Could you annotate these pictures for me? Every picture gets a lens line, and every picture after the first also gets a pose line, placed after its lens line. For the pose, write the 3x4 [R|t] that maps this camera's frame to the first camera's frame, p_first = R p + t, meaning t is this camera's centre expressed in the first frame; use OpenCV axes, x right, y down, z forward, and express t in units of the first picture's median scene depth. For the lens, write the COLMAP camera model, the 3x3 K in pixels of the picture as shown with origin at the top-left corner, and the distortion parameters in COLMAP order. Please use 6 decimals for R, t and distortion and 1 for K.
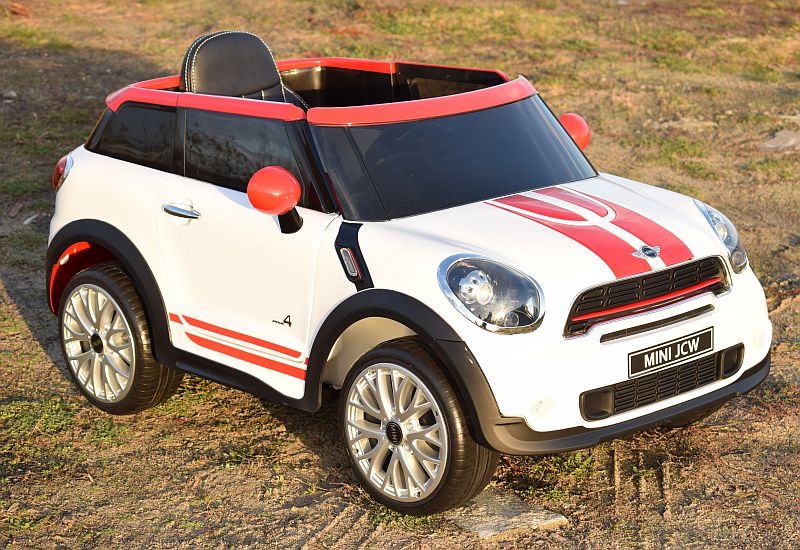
lens RADIAL K [[1914.7, 0, 400.0], [0, 1914.7, 275.0], [0, 0, 1]] dist [0.038656, 0.132221]
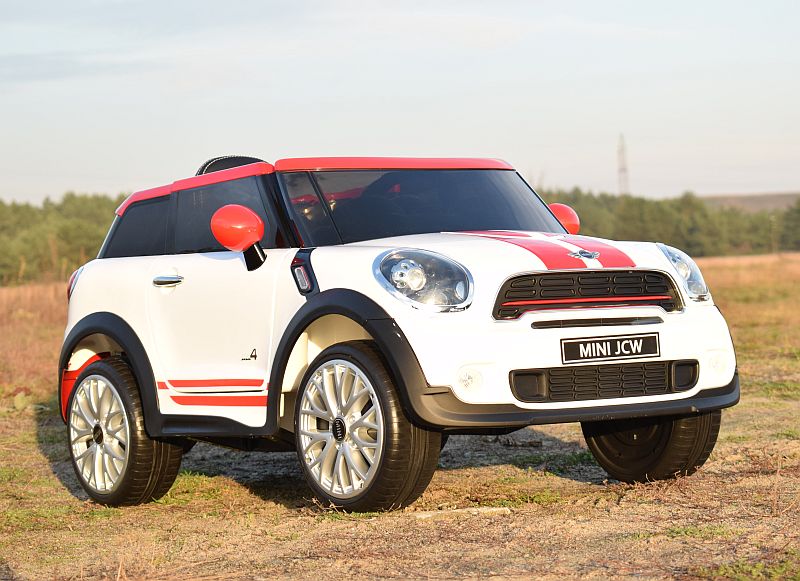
lens RADIAL K [[2145.7, 0, 425.1], [0, 2145.7, 290.8], [0, 0, 1]] dist [0.080400, -0.265487]
pose [[0.992950, -0.037617, -0.112405, 0.171854], [0.007865, 0.967127, -0.254171, 0.298198], [0.118271, 0.251495, 0.960605, -0.116069]]
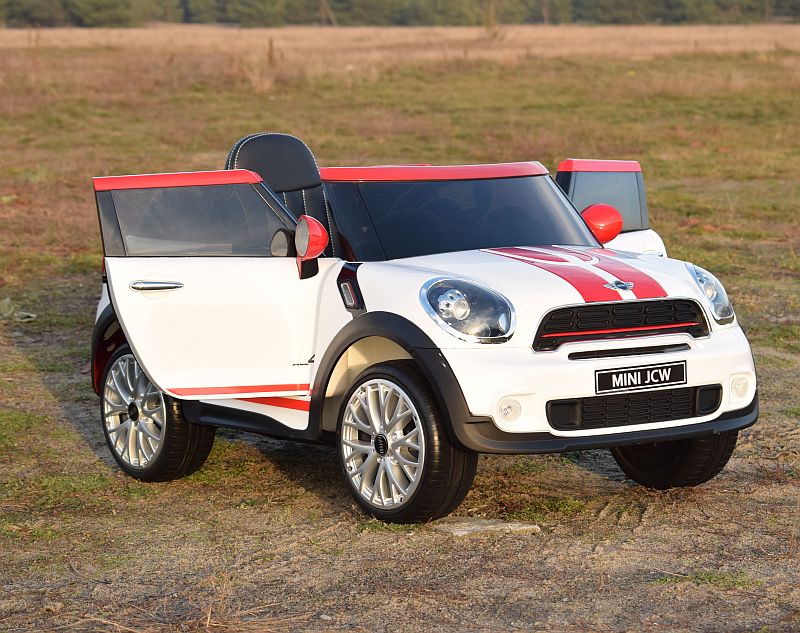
lens RADIAL K [[2409.6, 0, 400.0], [0, 2409.6, 316.5], [0, 0, 1]] dist [0.004696, 0.787457]
pose [[0.994693, 0.010216, -0.102384, 0.144122], [-0.026543, 0.986857, -0.159400, 0.224239], [0.099410, 0.161272, 0.981891, -0.345384]]
